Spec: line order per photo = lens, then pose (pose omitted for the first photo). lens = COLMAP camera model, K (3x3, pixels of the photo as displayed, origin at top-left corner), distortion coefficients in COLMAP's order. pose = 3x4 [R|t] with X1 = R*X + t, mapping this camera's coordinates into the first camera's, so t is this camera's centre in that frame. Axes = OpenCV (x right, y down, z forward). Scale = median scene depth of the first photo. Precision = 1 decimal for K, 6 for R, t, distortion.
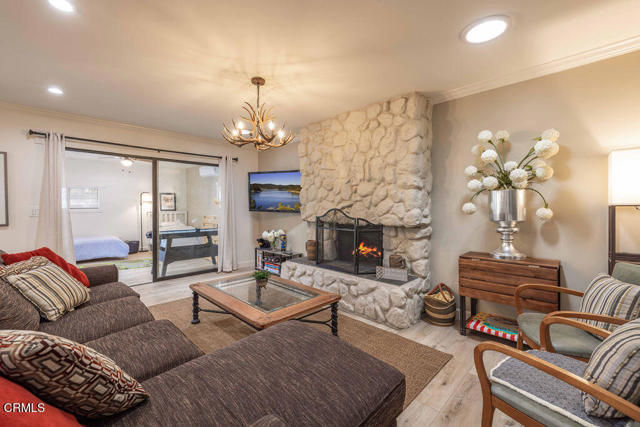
lens RADIAL K [[275.8, 0, 317.7], [0, 275.8, 209.4], [0, 0, 1]] dist [0.001122, 0.000142]
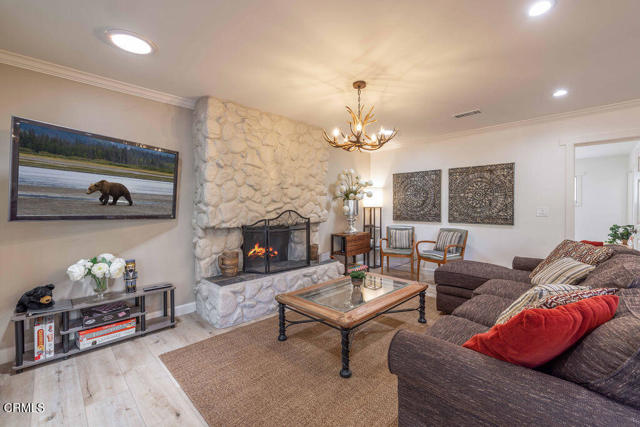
lens RADIAL K [[275.8, 0, 317.6], [0, 275.8, 211.7], [0, 0, 1]] dist [0.001122, 0.000142]
pose [[-0.028886, -0.017785, 0.999424, -0.921405], [0.008031, 0.999805, 0.018024, -0.014087], [-0.999550, 0.008547, -0.028738, 0.889093]]
